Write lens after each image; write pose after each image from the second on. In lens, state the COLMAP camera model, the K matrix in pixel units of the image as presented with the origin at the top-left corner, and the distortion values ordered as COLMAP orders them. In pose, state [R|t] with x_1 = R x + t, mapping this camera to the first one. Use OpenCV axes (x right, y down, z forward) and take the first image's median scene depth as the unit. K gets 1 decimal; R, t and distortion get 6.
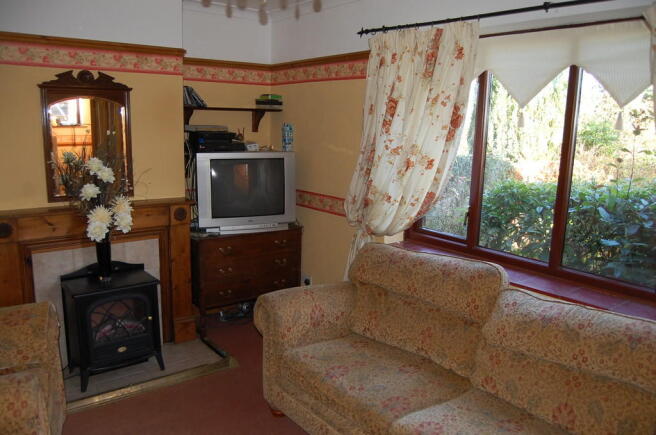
lens RADIAL K [[531.0, 0, 328.0], [0, 531.0, 217.5], [0, 0, 1]] dist [-0.040663, -0.000369]
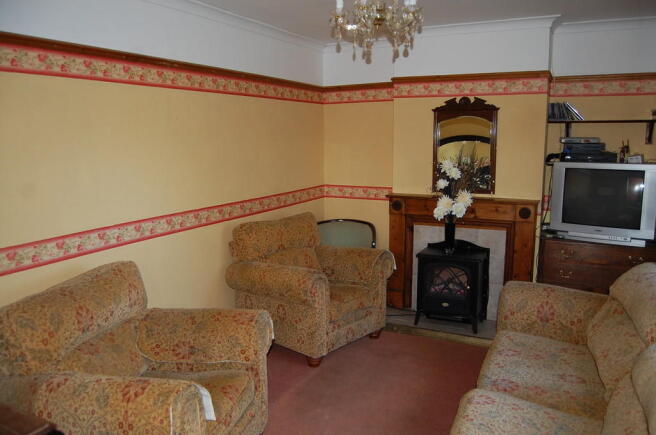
lens RADIAL K [[531.0, 0, 328.0], [0, 531.0, 217.5], [0, 0, 1]] dist [-0.040663, -0.000369]
pose [[0.439379, 0.113686, -0.891079, 0.606567], [-0.148878, 0.987457, 0.052573, 0.007231], [0.885879, 0.109563, 0.450793, 0.103768]]
